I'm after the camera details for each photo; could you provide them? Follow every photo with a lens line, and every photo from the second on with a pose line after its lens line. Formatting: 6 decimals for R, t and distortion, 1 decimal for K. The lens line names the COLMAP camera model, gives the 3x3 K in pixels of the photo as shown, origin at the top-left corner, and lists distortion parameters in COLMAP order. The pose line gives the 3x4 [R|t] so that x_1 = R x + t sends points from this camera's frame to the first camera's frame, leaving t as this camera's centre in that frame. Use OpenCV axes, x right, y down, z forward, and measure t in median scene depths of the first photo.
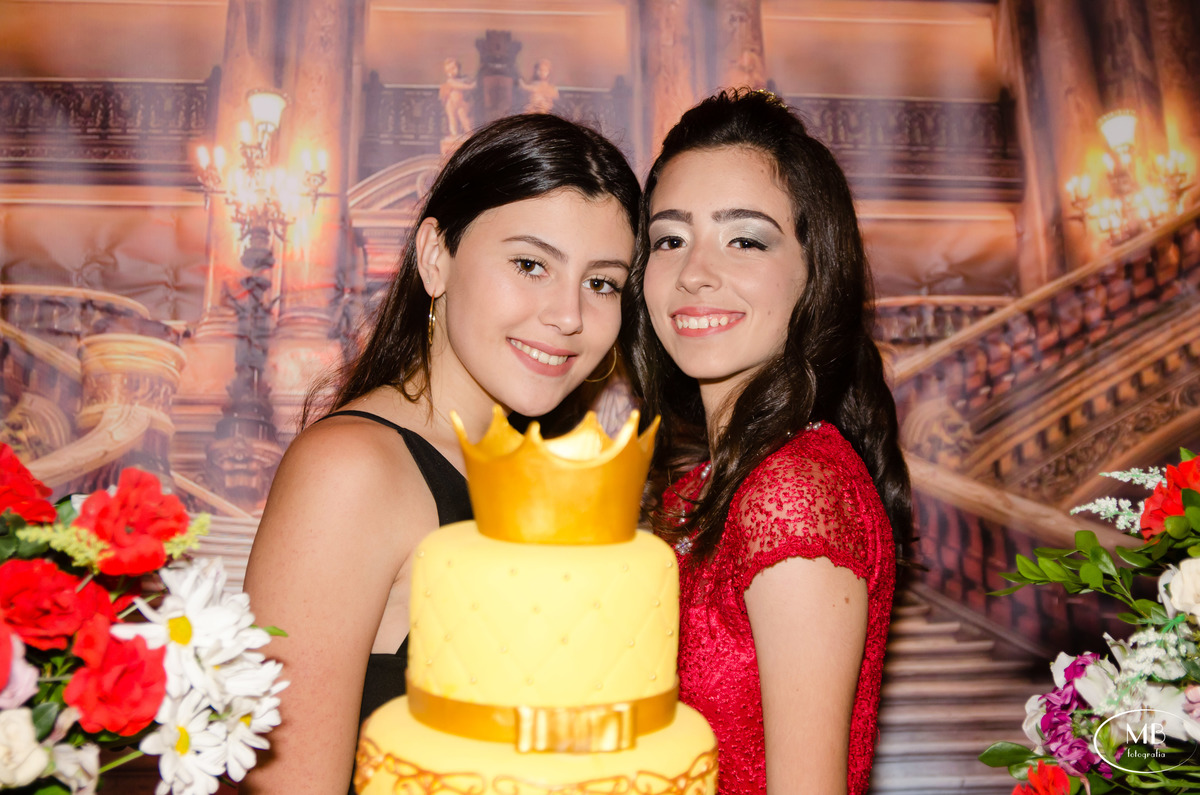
lens RADIAL K [[1985.2, 0, 607.3], [0, 1985.2, 406.4], [0, 0, 1]] dist [0.056610, 0.132853]
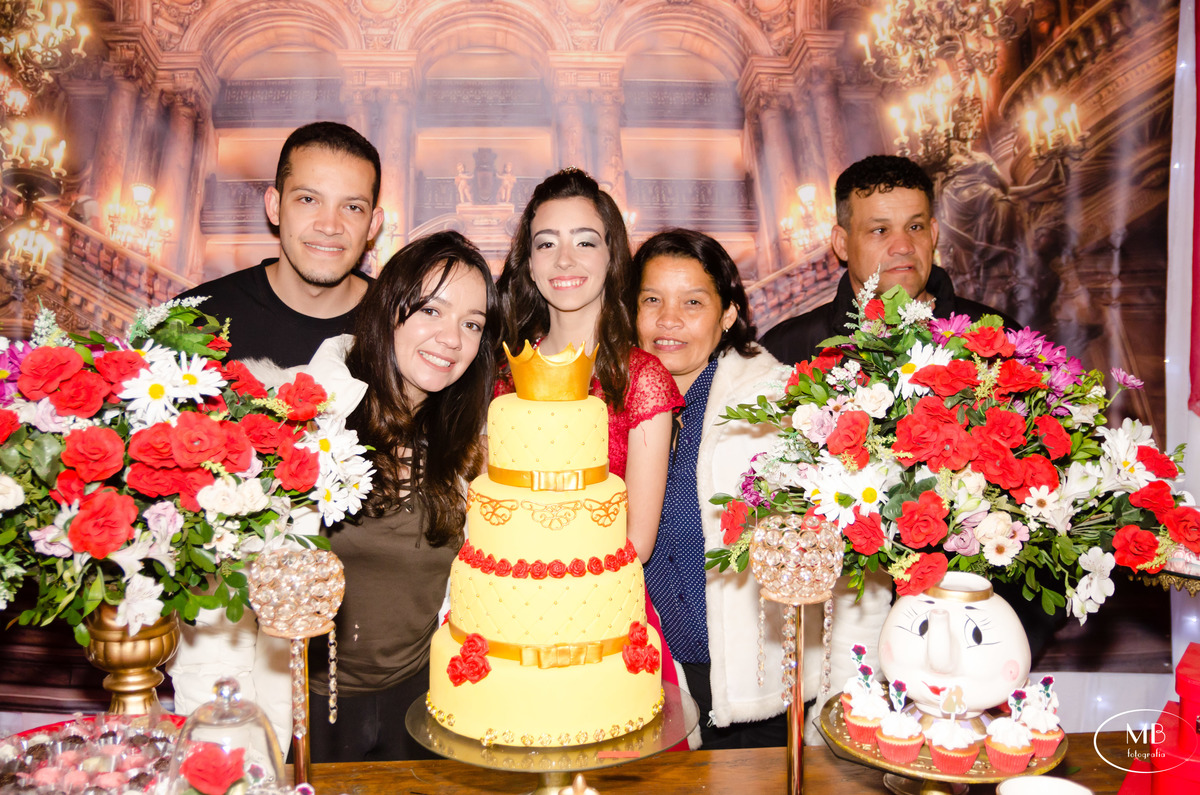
lens RADIAL K [[1207.5, 0, 600.0], [0, 1207.5, 397.5], [0, 0, 1]] dist [-0.051587, 0.035110]
pose [[0.999780, -0.020111, 0.005963, 0.045884], [0.019821, 0.998784, 0.045150, 0.002570], [-0.006863, -0.045022, 0.998962, -0.182561]]
